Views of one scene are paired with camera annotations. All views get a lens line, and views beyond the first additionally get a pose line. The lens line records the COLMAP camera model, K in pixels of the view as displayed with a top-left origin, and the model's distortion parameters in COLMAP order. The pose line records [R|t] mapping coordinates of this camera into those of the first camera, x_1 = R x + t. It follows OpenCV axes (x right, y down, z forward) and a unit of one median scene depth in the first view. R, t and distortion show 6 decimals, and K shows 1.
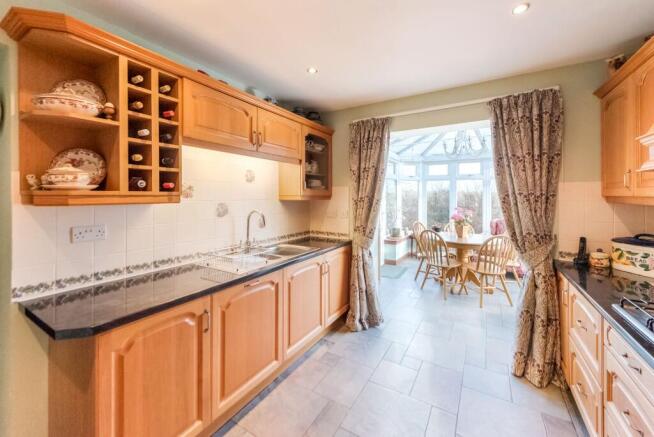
lens RADIAL K [[260.5, 0, 335.1], [0, 260.5, 196.0], [0, 0, 1]] dist [0.001989, -0.002003]
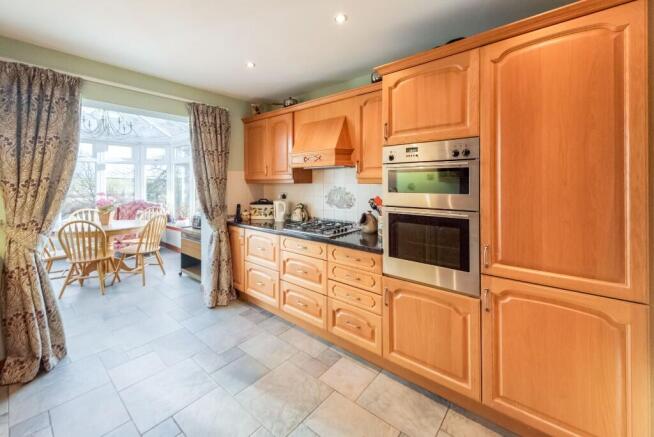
lens RADIAL K [[260.5, 0, 321.4], [0, 260.5, 182.9], [0, 0, 1]] dist [0.001989, -0.002003]
pose [[0.168364, -0.005166, 0.985711, -0.567036], [-0.000478, 0.999986, 0.005322, 0.011952], [-0.985725, -0.001368, 0.168360, 0.184976]]
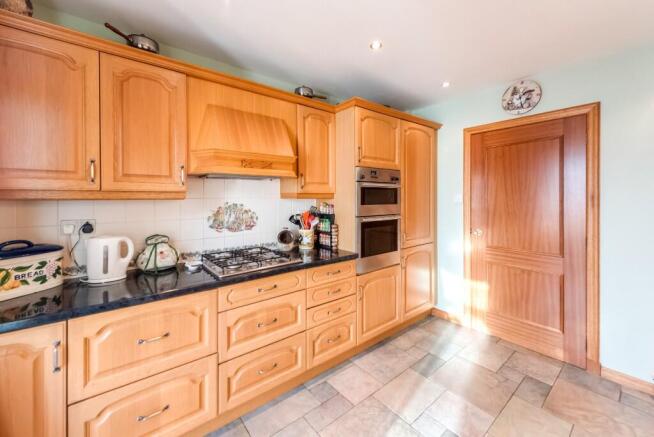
lens RADIAL K [[260.5, 0, 319.8], [0, 260.5, 201.5], [0, 0, 1]] dist [0.001989, -0.002003]
pose [[-0.930775, -0.001119, 0.365591, 0.083411], [0.002425, 0.999954, 0.009235, 0.023086], [-0.365584, 0.009482, -0.930730, 1.125906]]
